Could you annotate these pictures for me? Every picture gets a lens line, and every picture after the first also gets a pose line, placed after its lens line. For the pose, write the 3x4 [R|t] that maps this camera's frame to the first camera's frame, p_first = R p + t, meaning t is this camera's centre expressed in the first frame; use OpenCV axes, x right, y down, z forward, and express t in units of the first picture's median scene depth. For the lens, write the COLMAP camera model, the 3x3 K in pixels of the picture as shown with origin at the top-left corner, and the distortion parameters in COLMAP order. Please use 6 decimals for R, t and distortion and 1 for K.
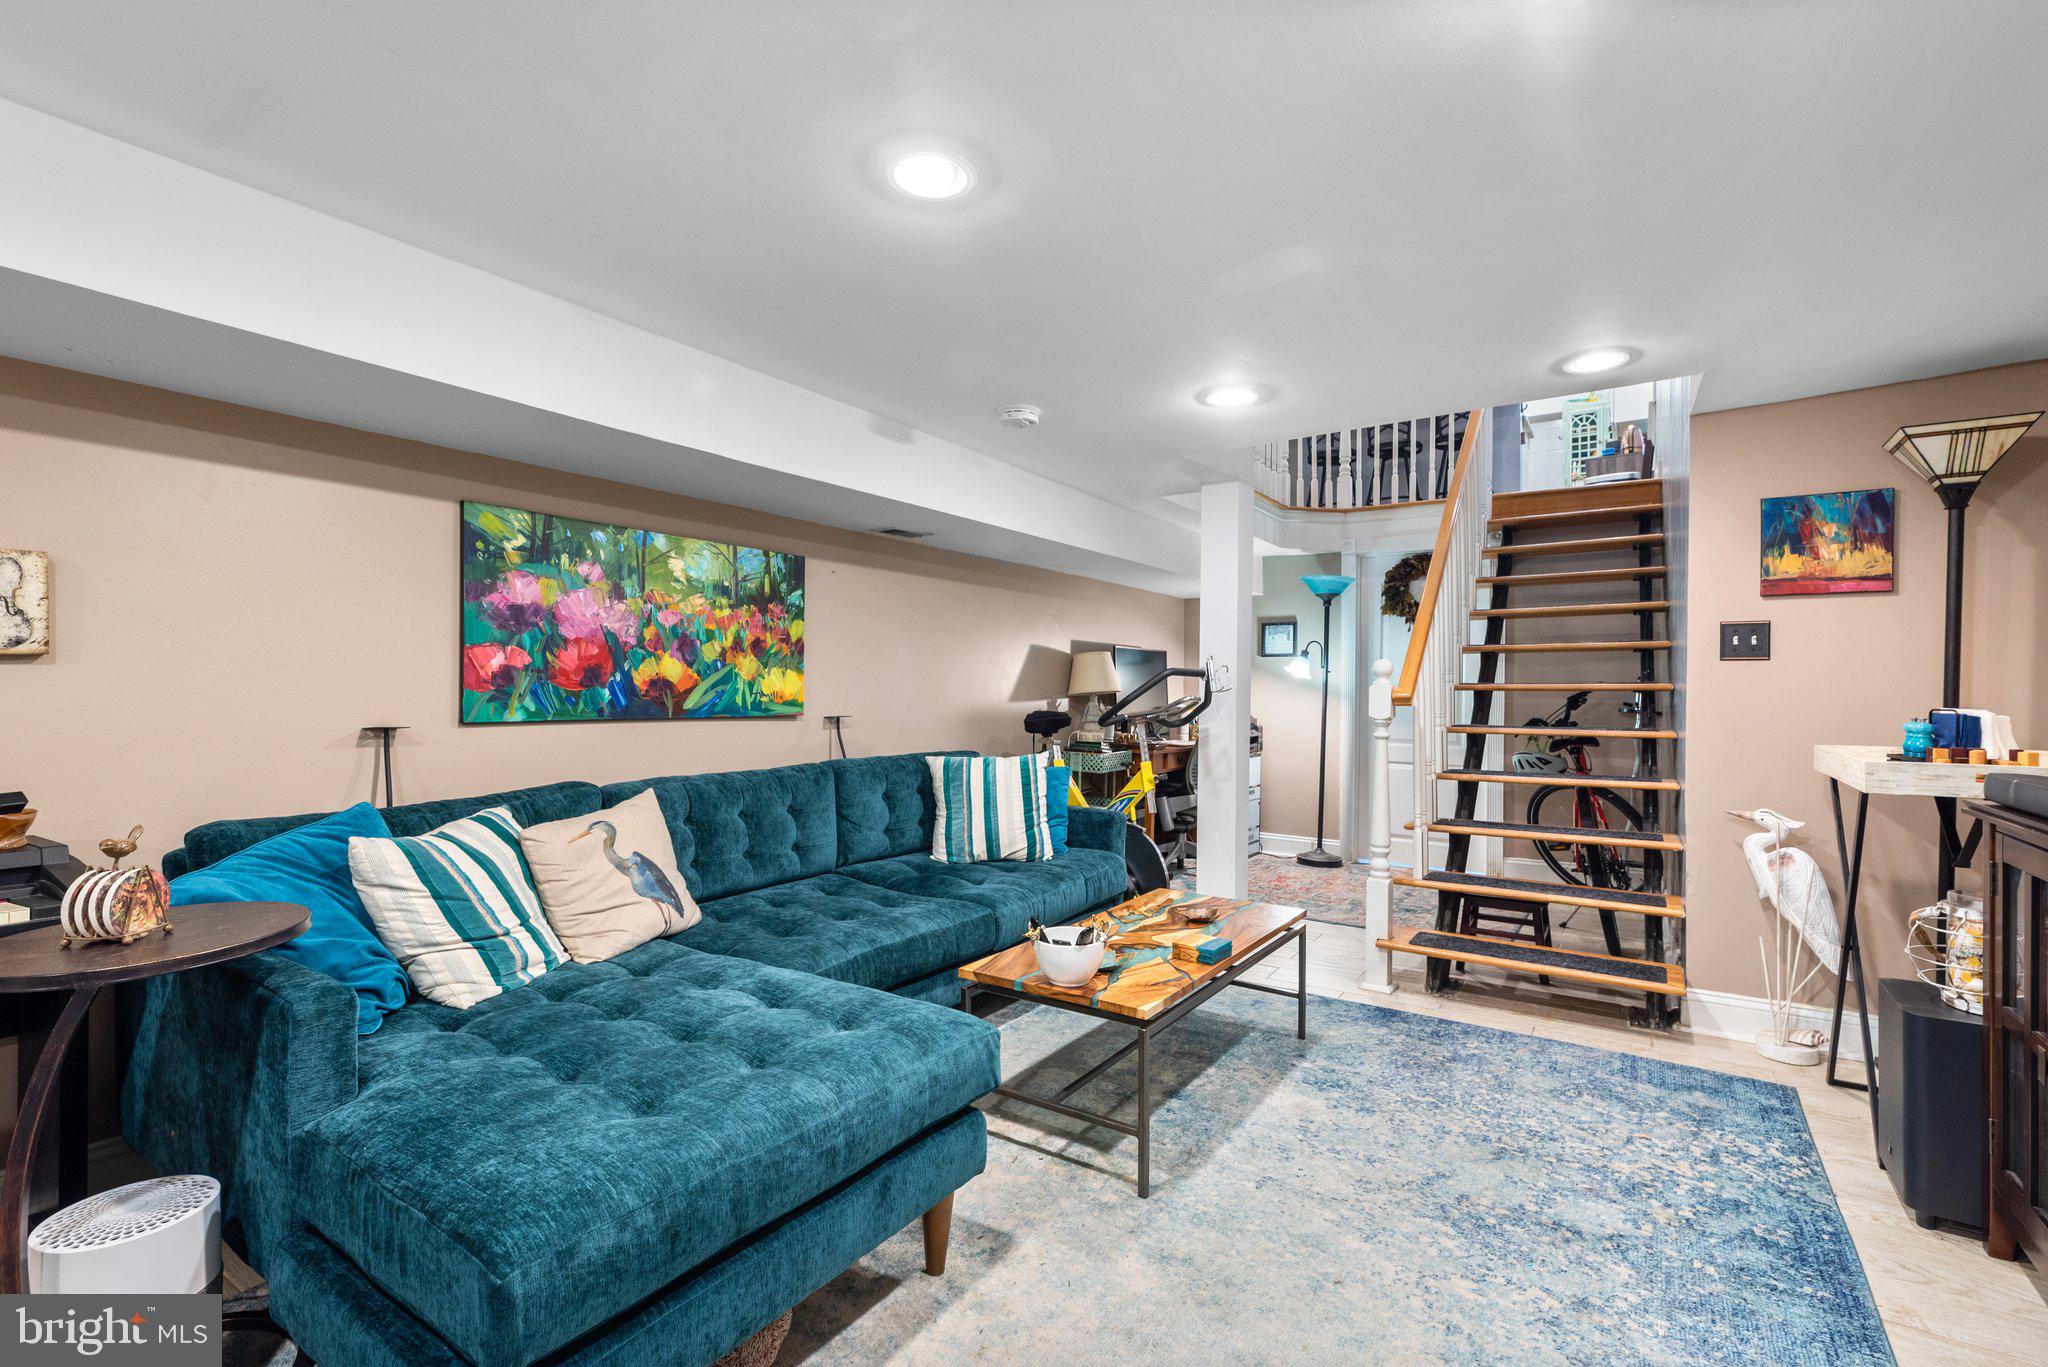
lens RADIAL K [[914.9, 0, 1019.8], [0, 914.9, 688.9], [0, 0, 1]] dist [0.004095, -0.002085]
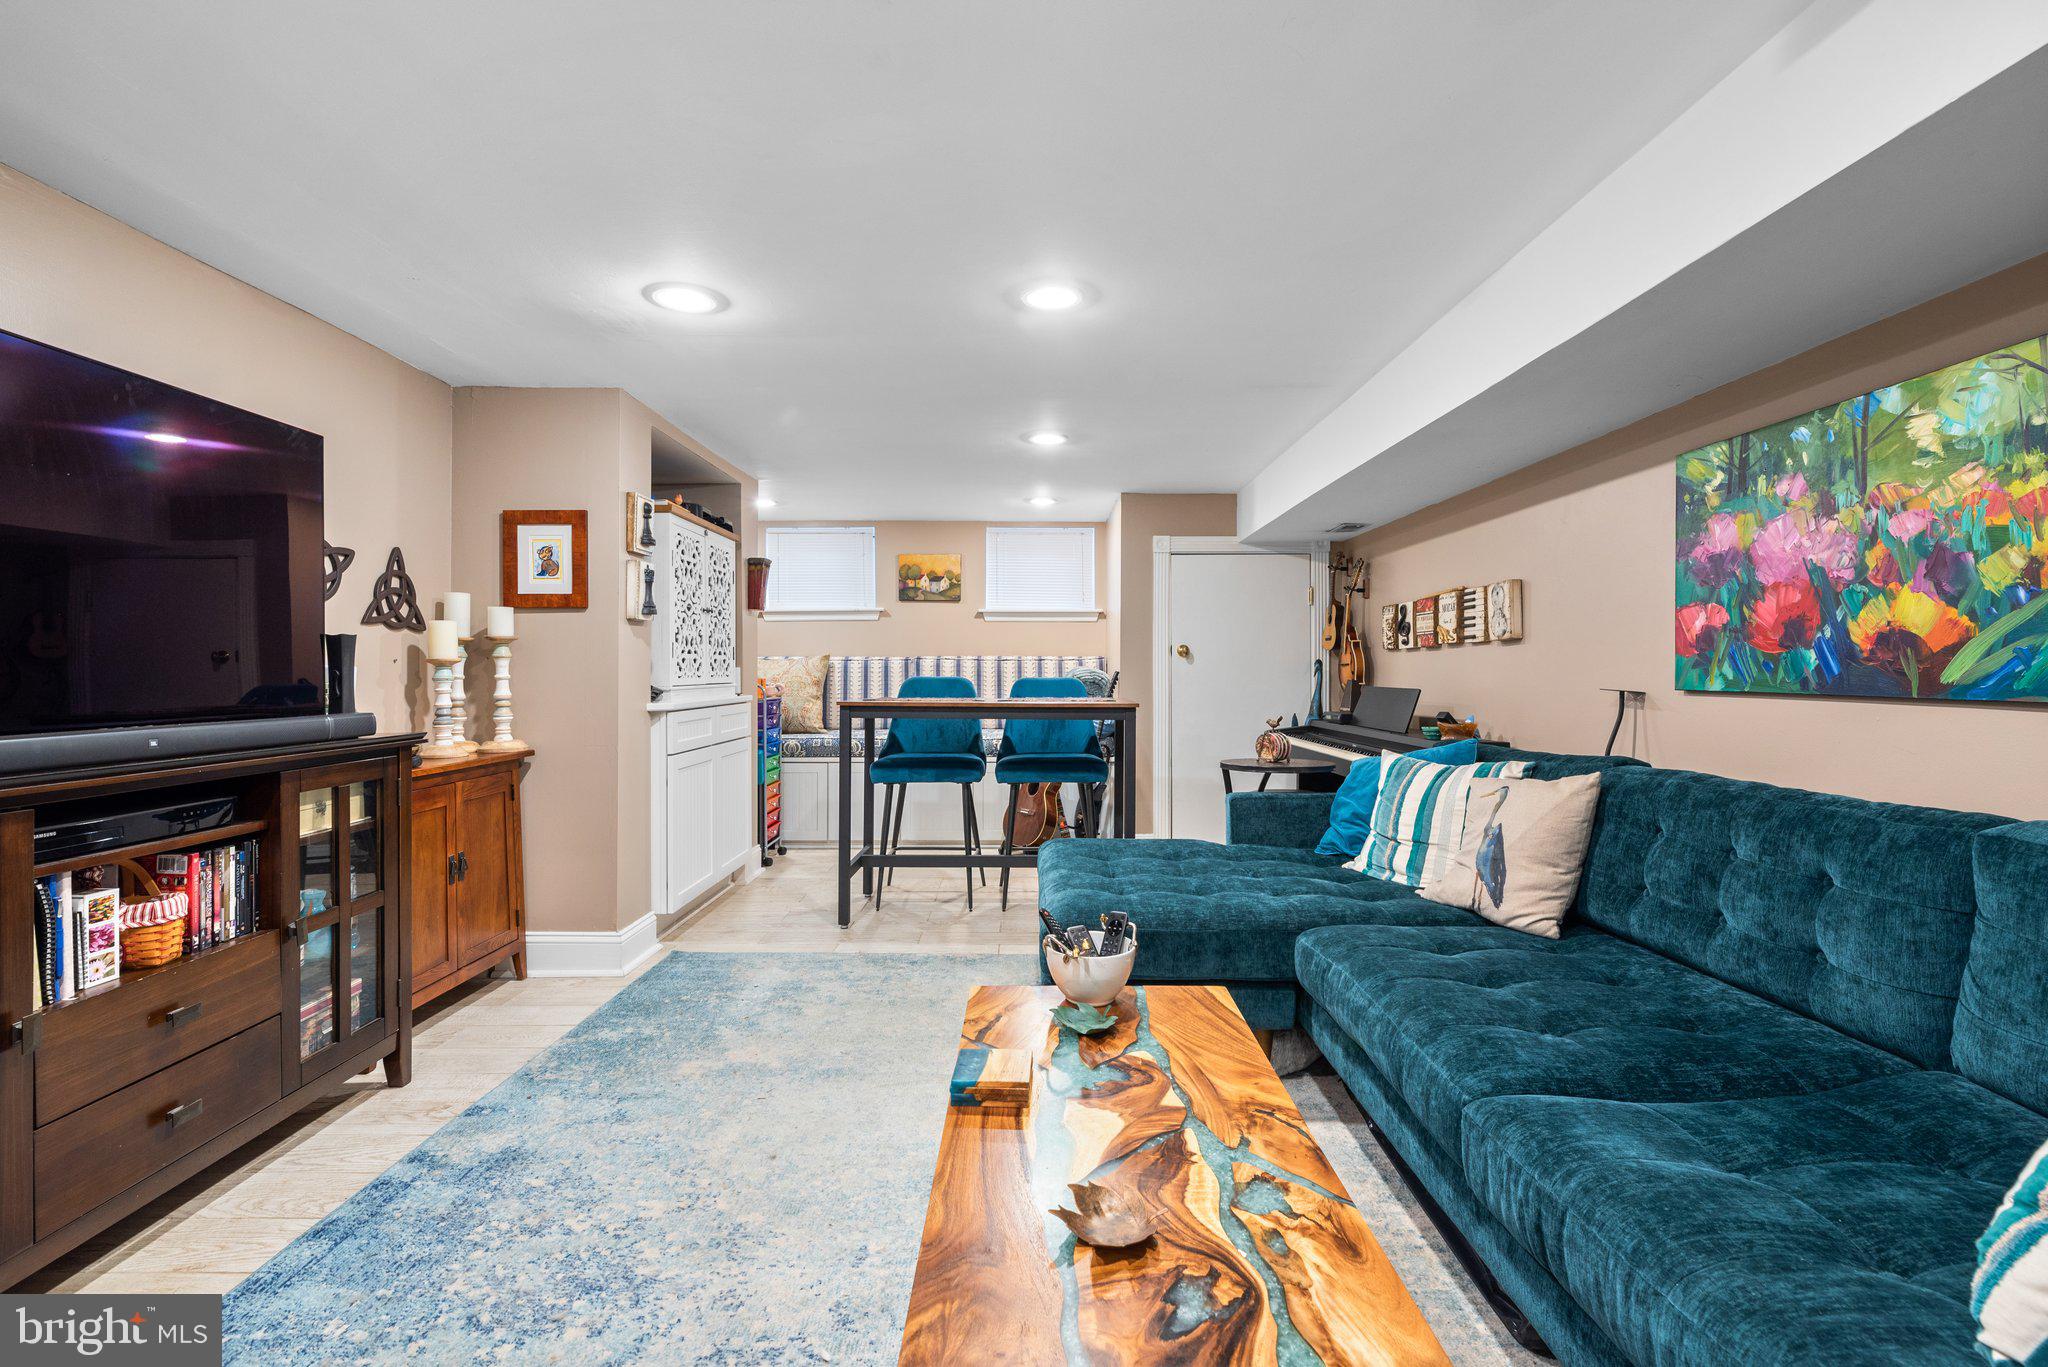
lens RADIAL K [[914.9, 0, 1028.4], [0, 914.9, 672.0], [0, 0, 1]] dist [0.004095, -0.002085]
pose [[-0.825886, -0.004353, -0.563821, 0.401194], [-0.004855, 0.999988, -0.000608, 0.018624], [0.563817, 0.002235, -0.825897, 1.169970]]
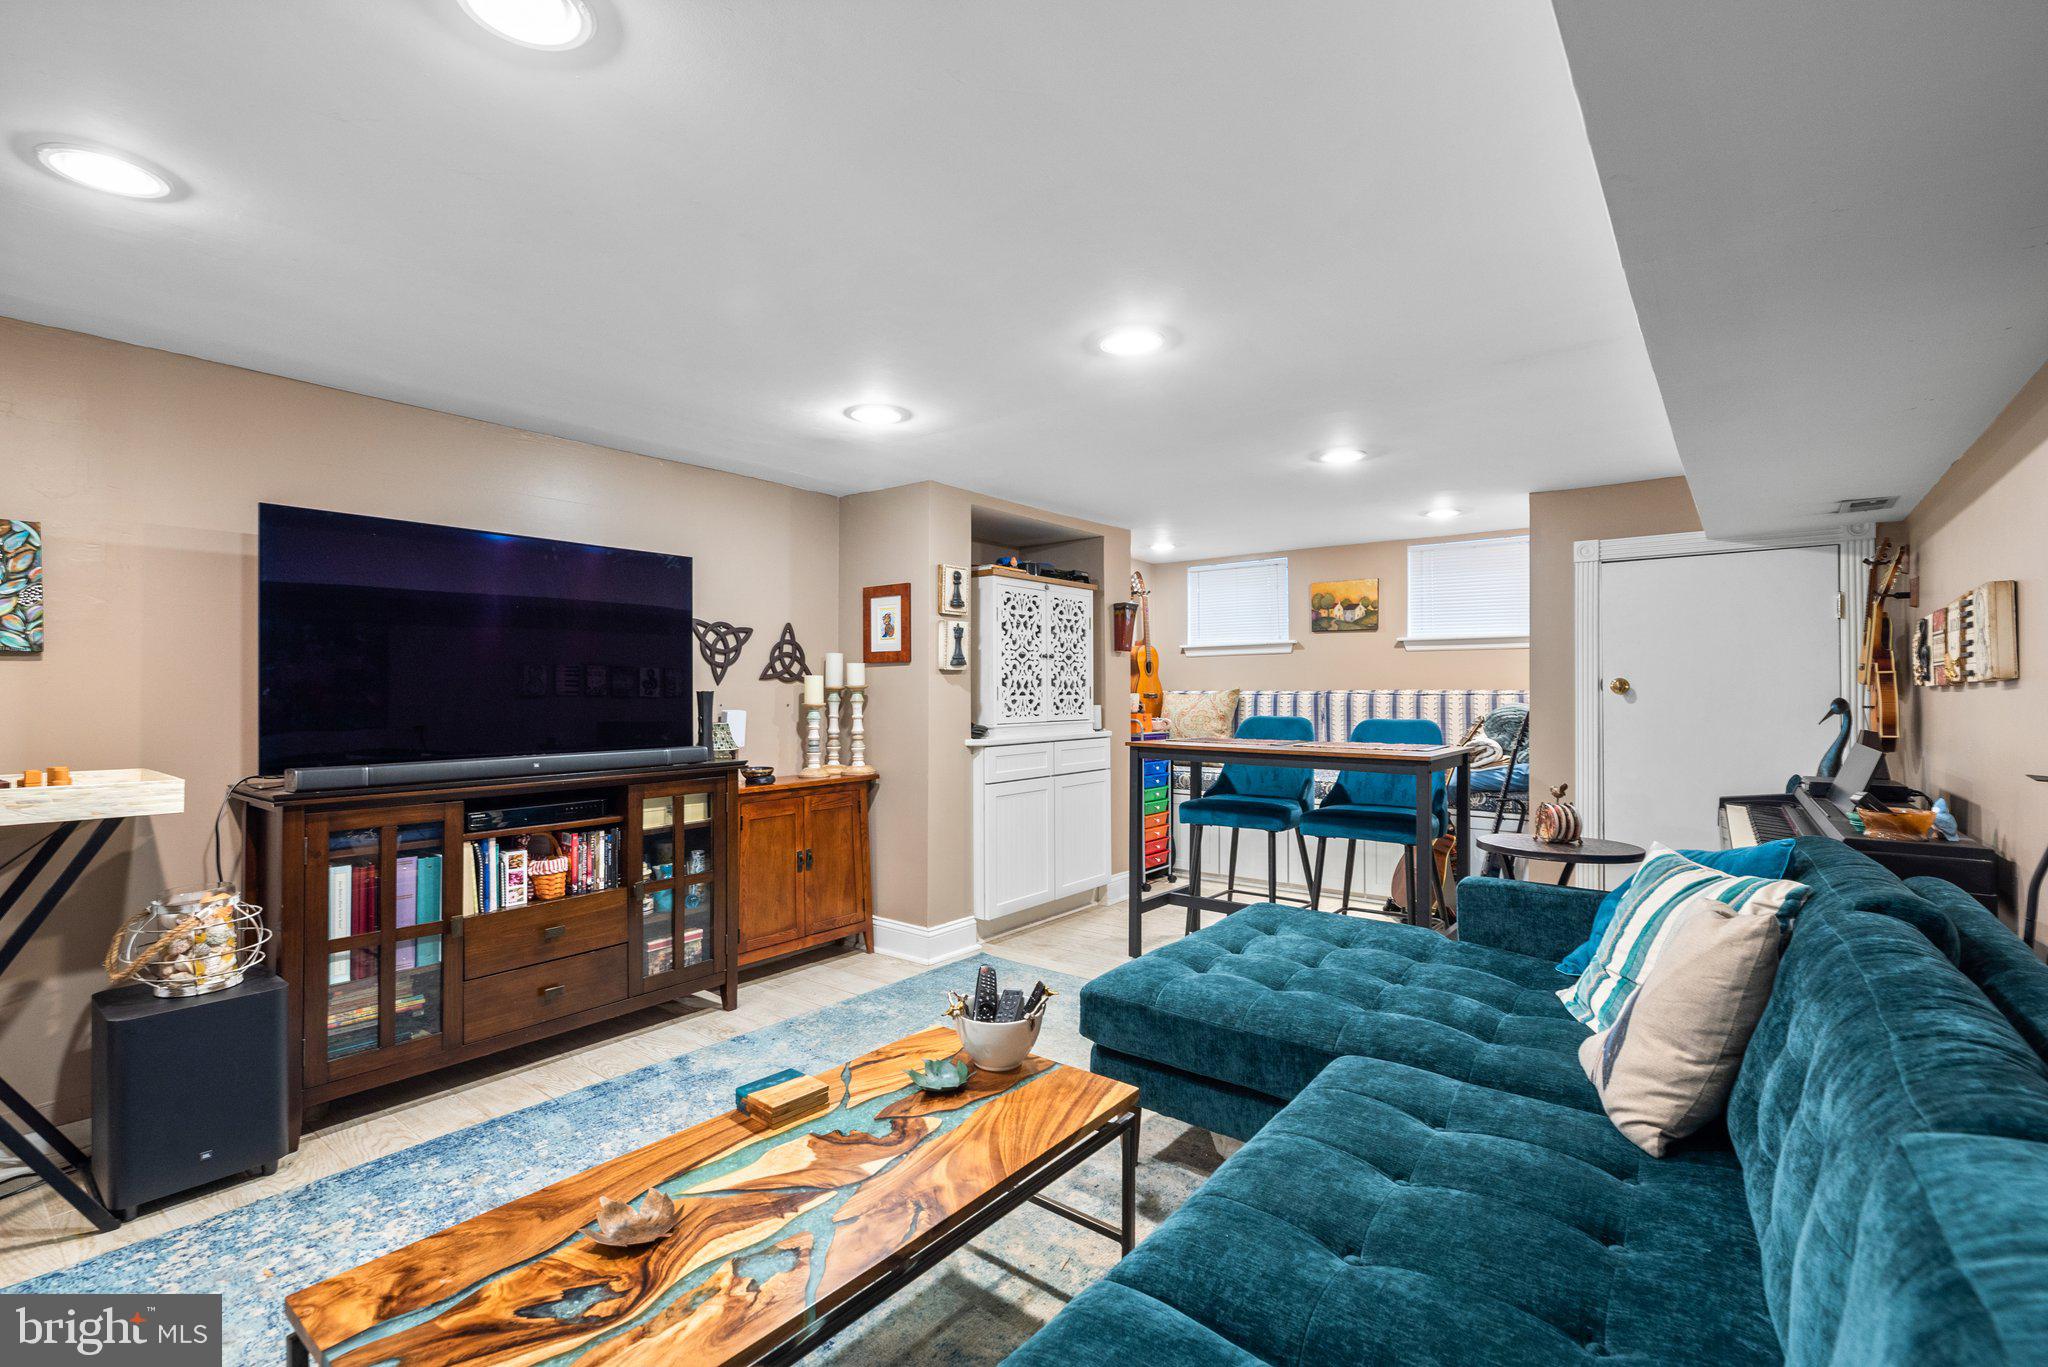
lens RADIAL K [[914.9, 0, 1031.7], [0, 914.9, 686.1], [0, 0, 1]] dist [0.004095, -0.002085]
pose [[-0.997735, -0.003533, 0.067176, -0.022048], [-0.003797, 0.999986, -0.003804, -0.013399], [-0.067162, -0.004050, -0.997734, 1.297738]]
